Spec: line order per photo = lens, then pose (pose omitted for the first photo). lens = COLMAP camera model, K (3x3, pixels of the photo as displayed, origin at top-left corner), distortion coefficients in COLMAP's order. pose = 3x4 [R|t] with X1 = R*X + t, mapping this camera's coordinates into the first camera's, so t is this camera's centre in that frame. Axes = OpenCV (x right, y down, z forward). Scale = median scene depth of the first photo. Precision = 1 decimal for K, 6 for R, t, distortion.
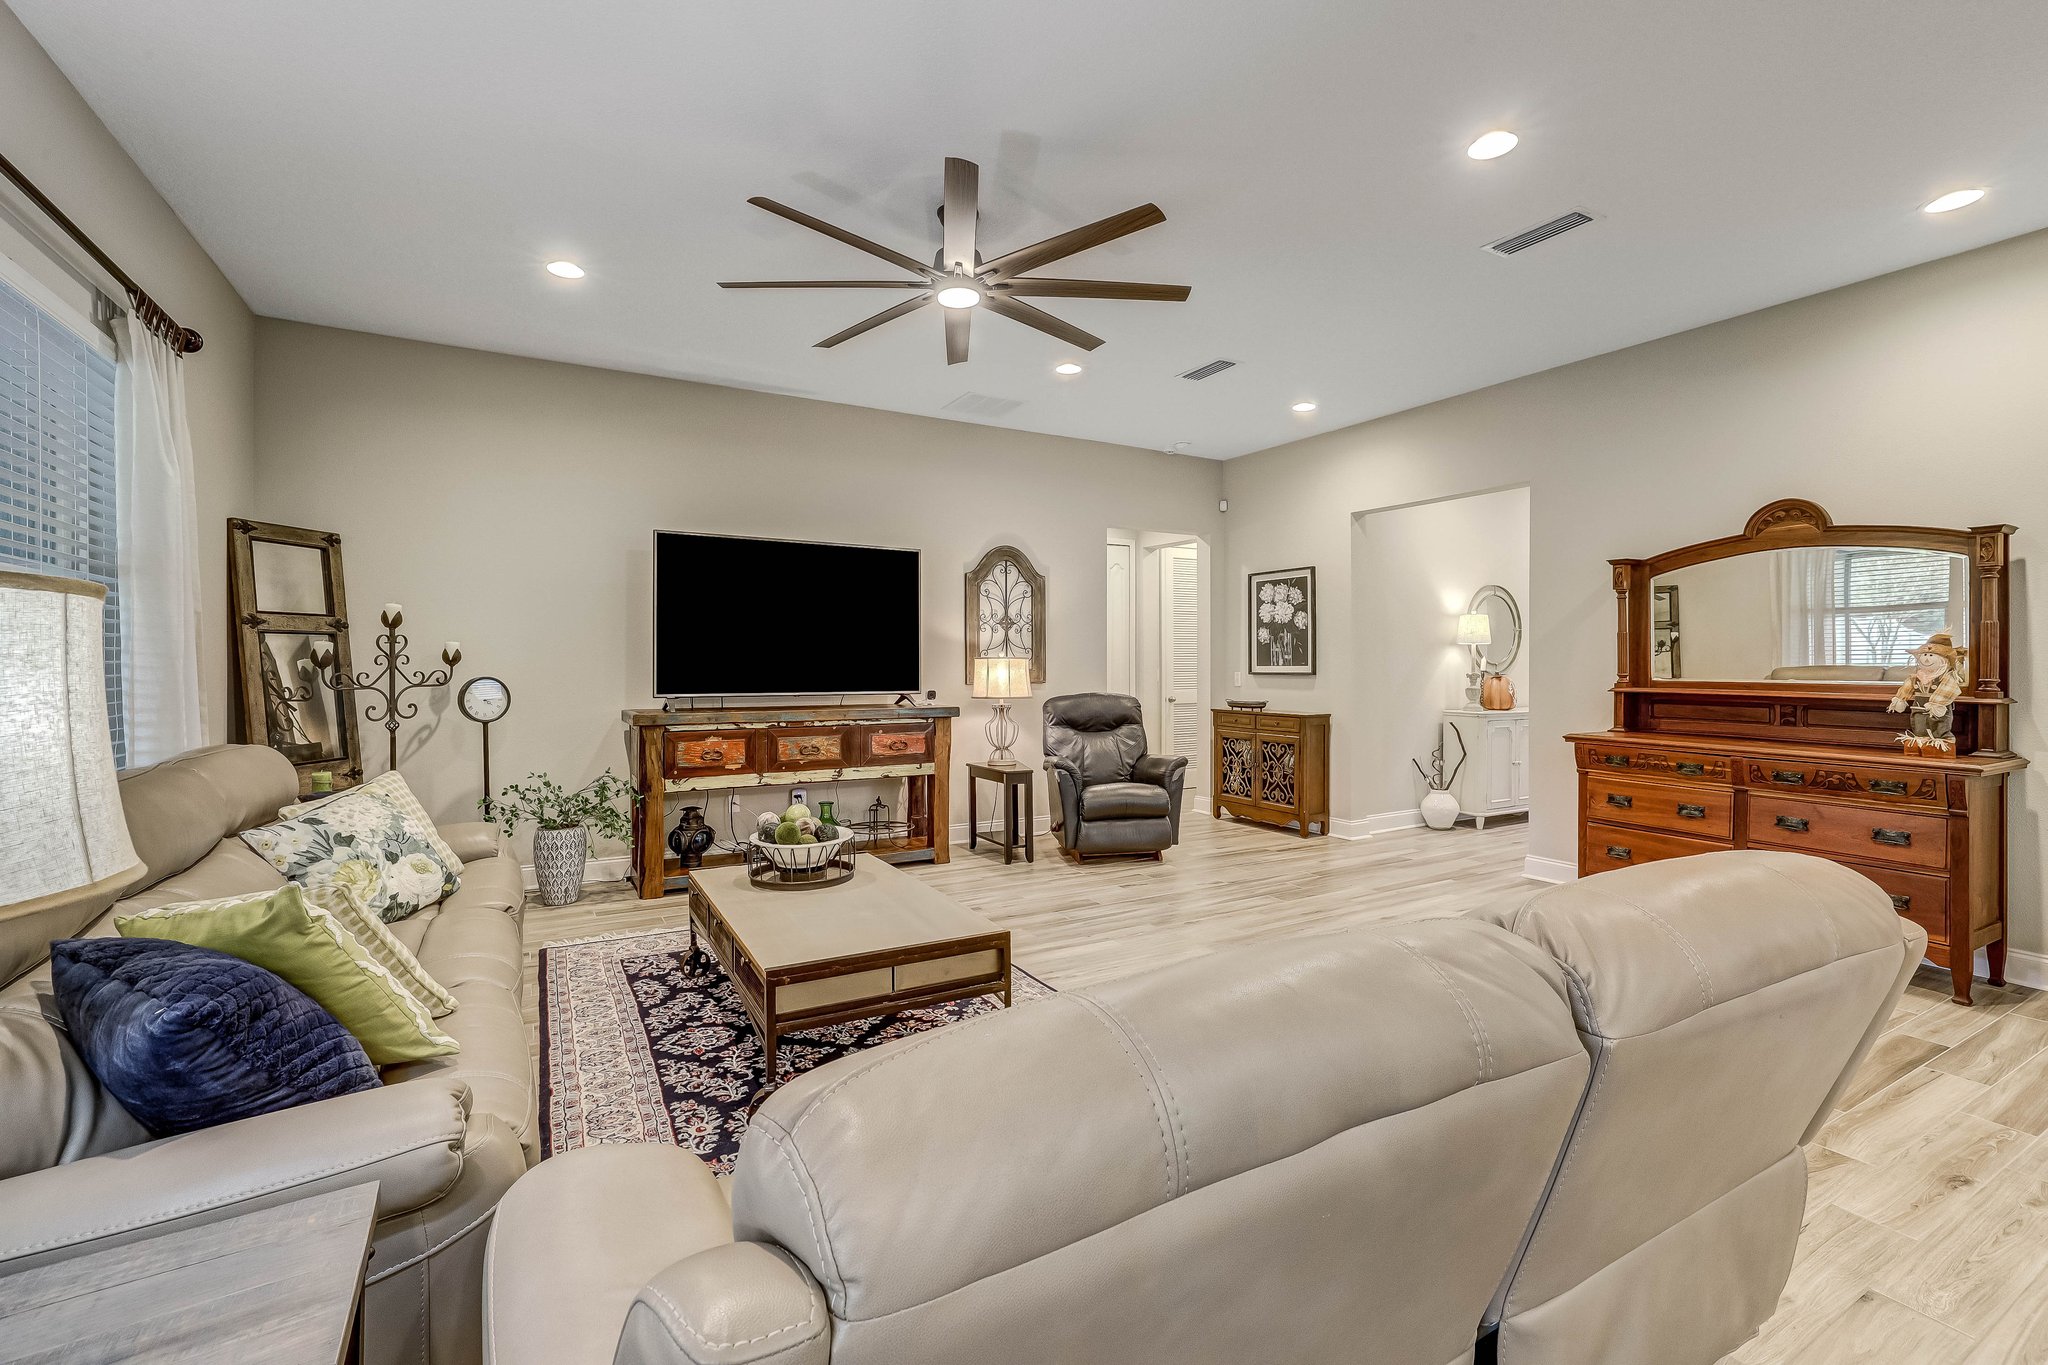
lens RADIAL K [[887.6, 0, 1023.4], [0, 887.6, 658.4], [0, 0, 1]] dist [-0.027579, 0.018027]
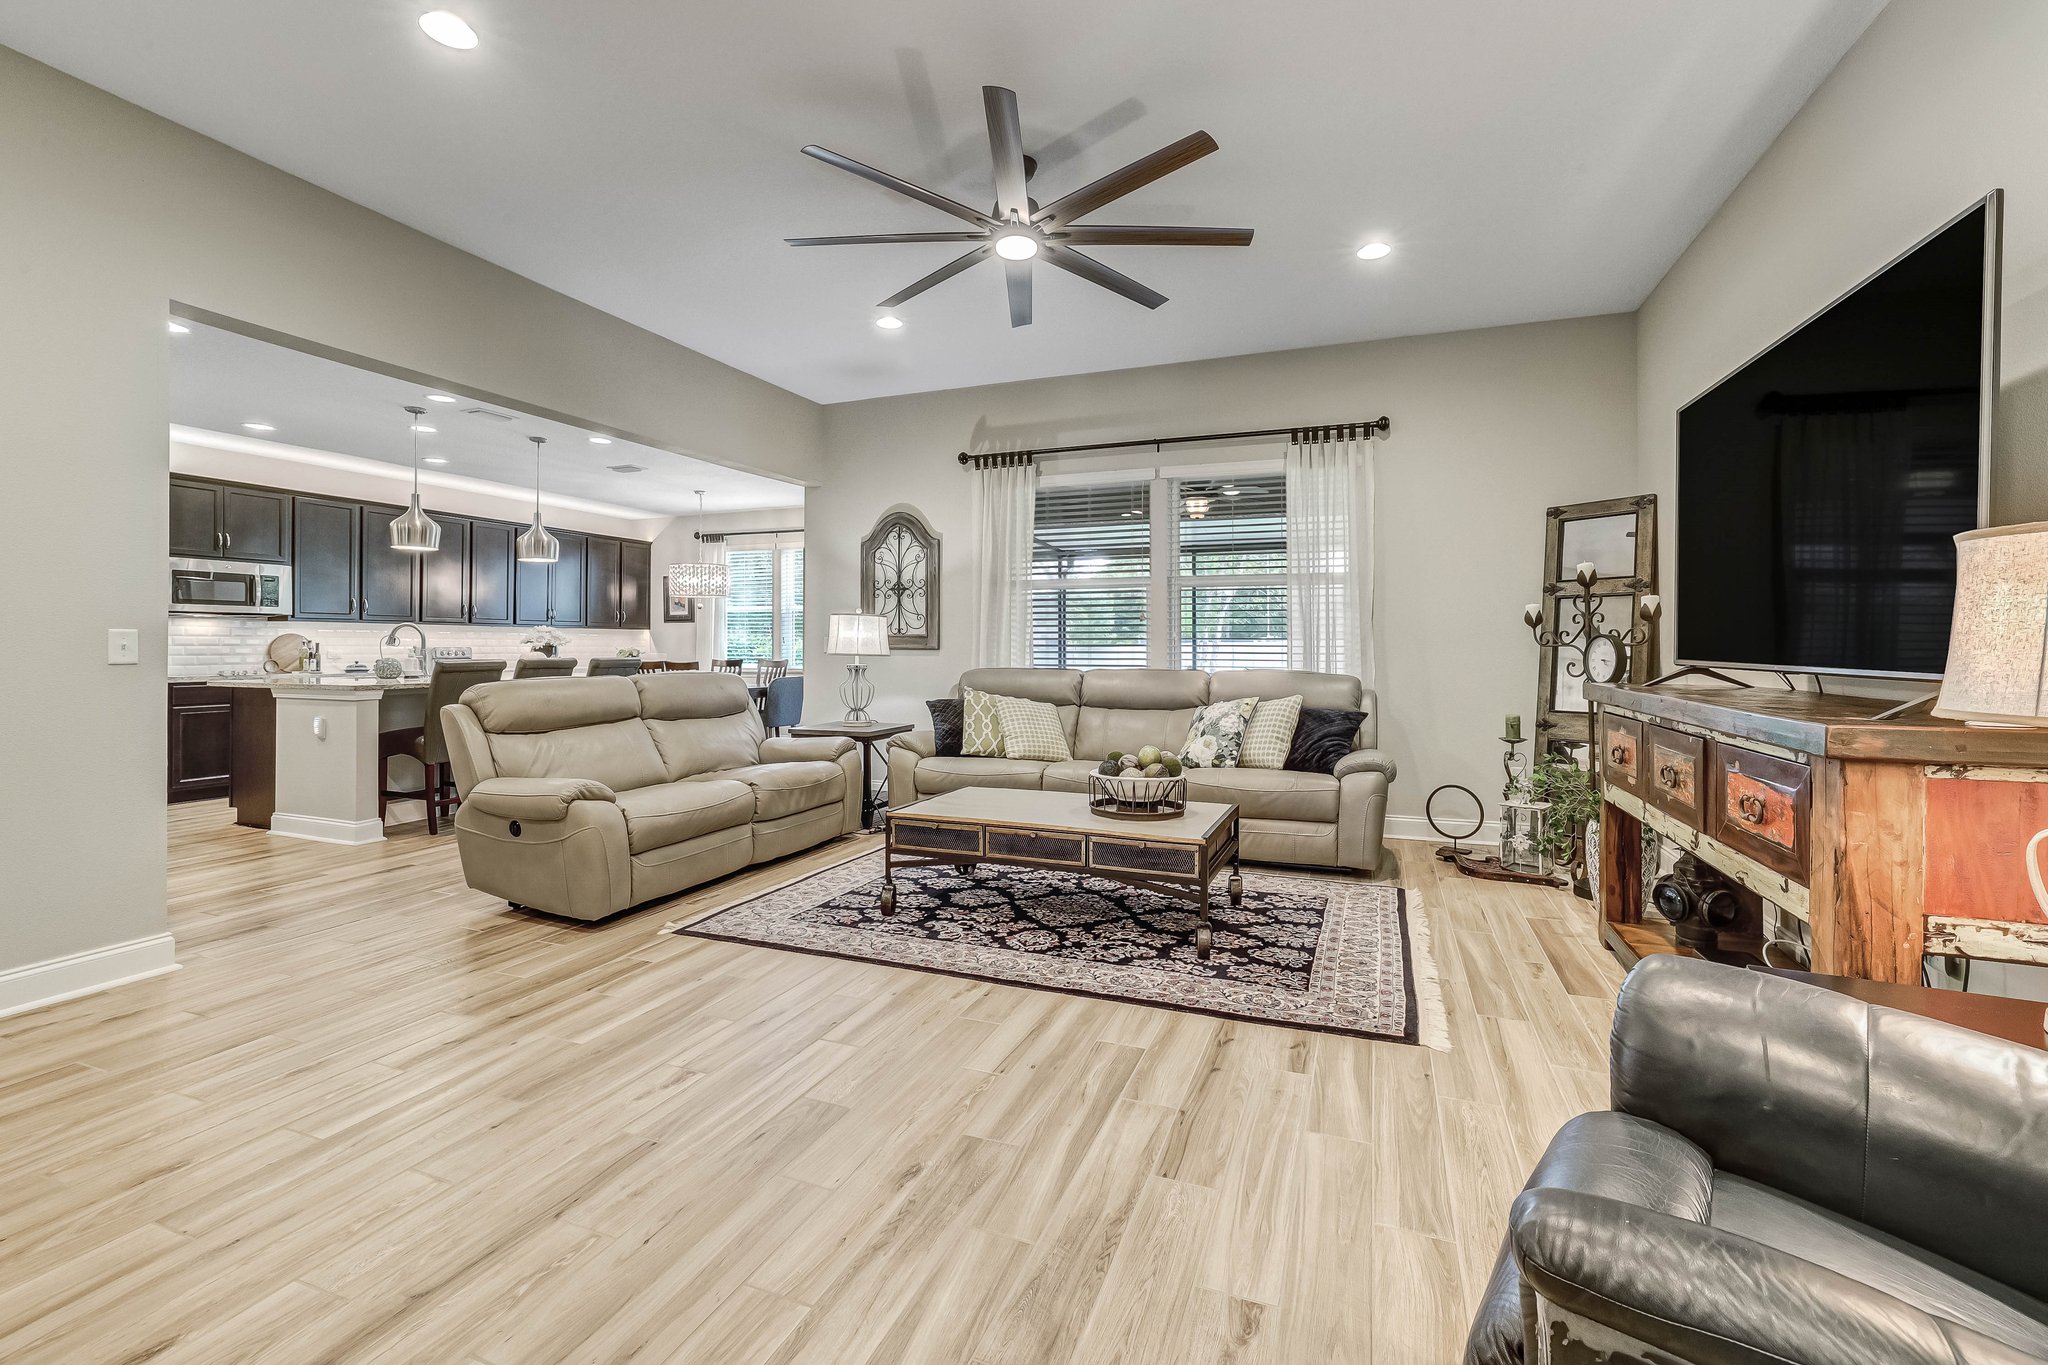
lens RADIAL K [[887.6, 0, 1023.4], [0, 887.6, 658.4], [0, 0, 1]] dist [-0.027579, 0.018027]
pose [[-0.783654, 0.005065, -0.621177, 0.414924], [-0.001910, 0.999942, 0.010562, 0.037602], [0.621195, 0.009464, -0.783599, 1.371421]]
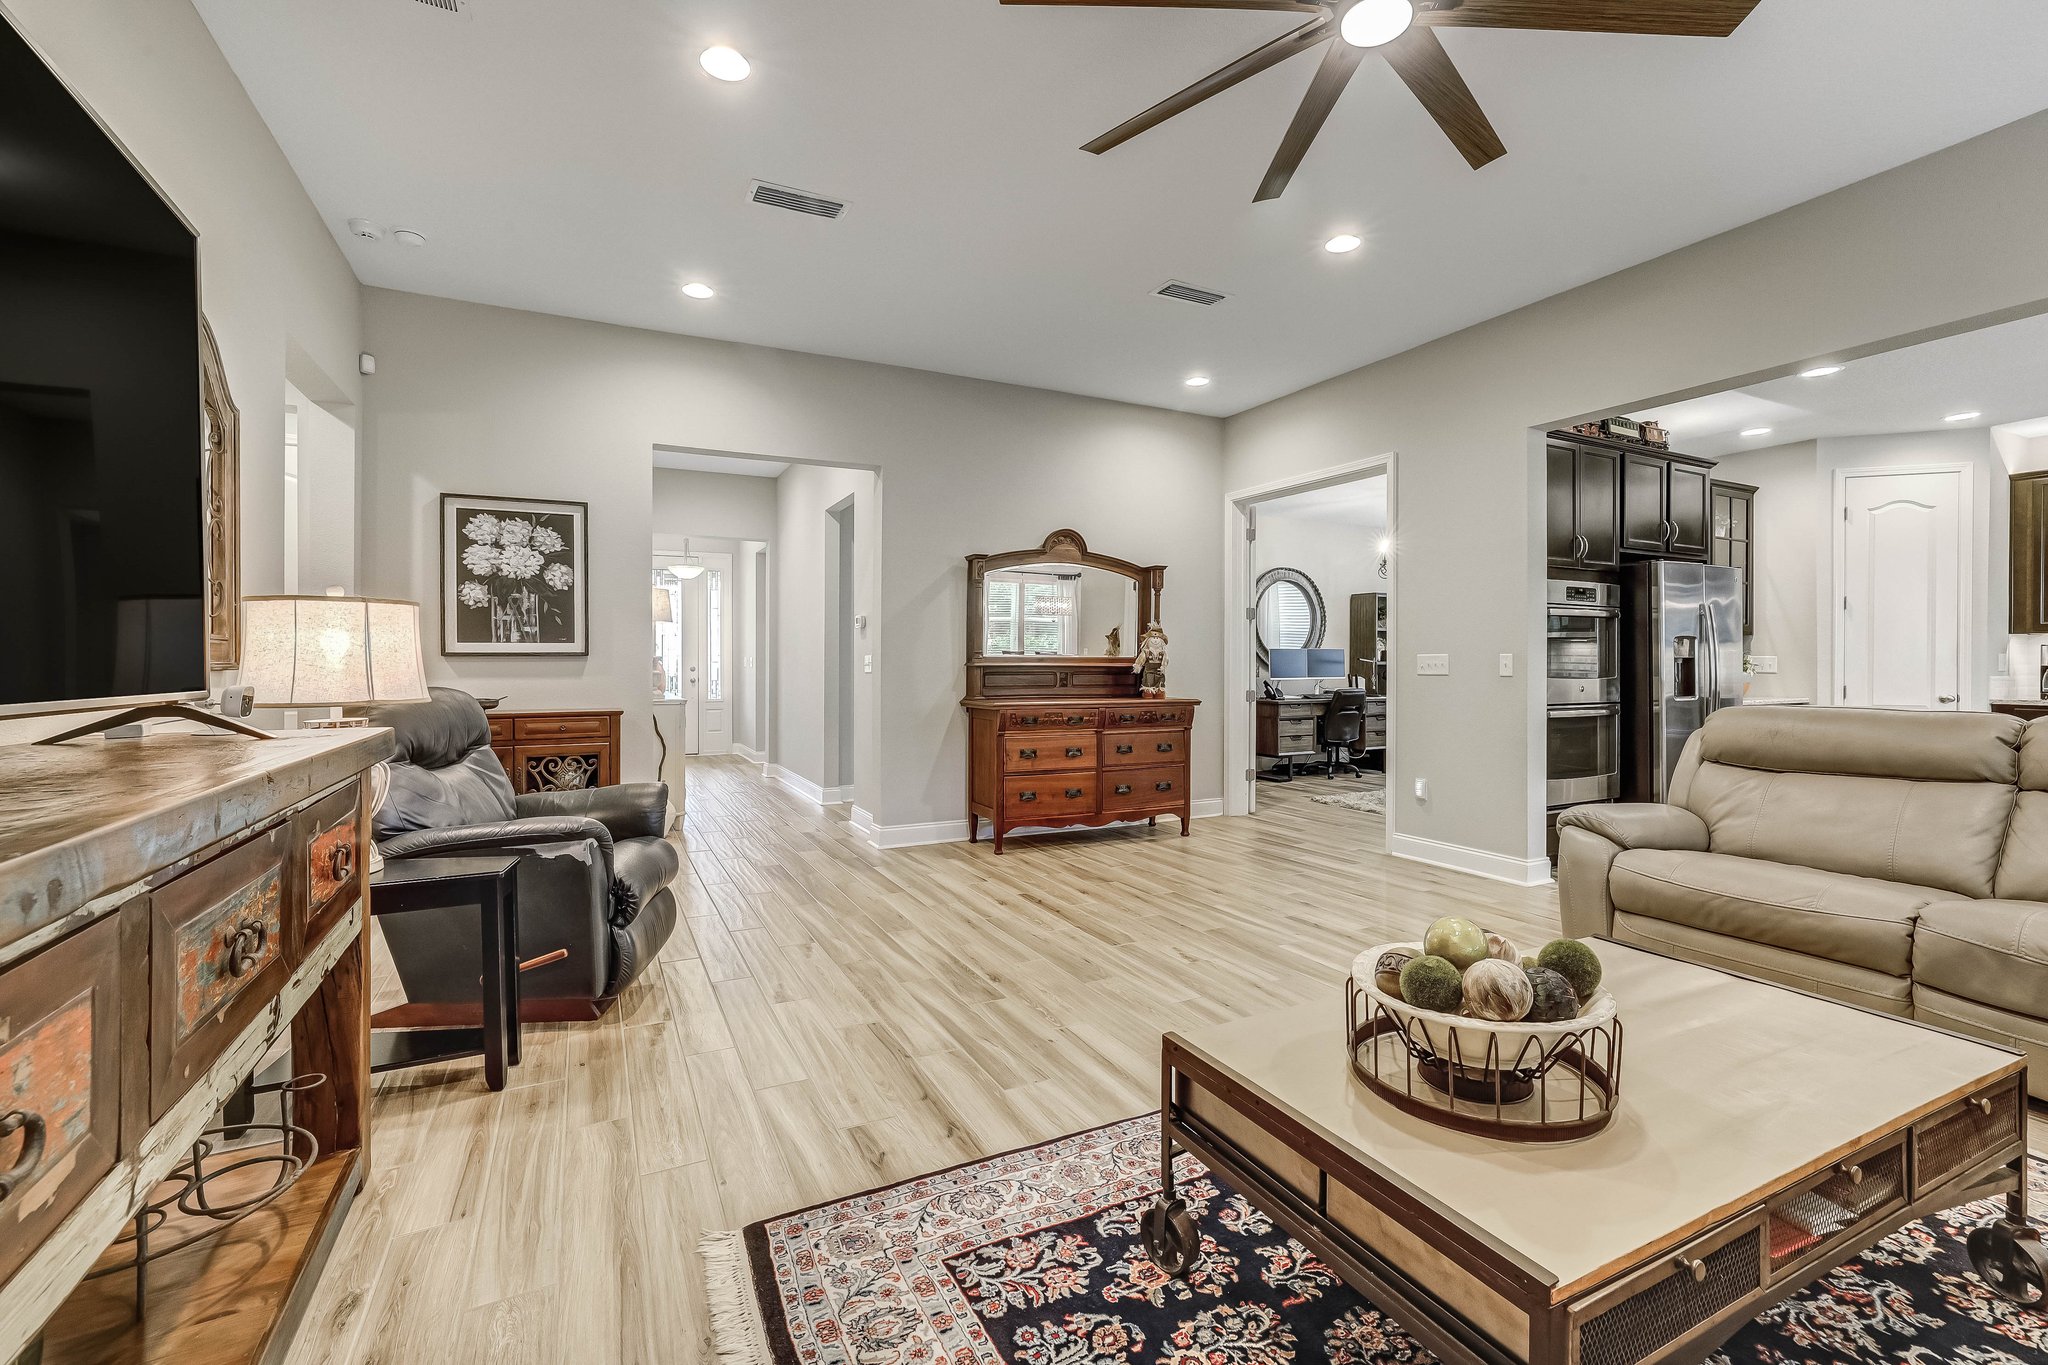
lens RADIAL K [[887.6, 0, 1023.4], [0, 887.6, 658.4], [0, 0, 1]] dist [-0.027579, 0.018027]
pose [[0.061599, 0.004352, 0.998091, -0.544625], [-0.002572, 0.999988, -0.004201, 0.034926], [-0.998098, -0.002308, 0.061610, 0.928294]]
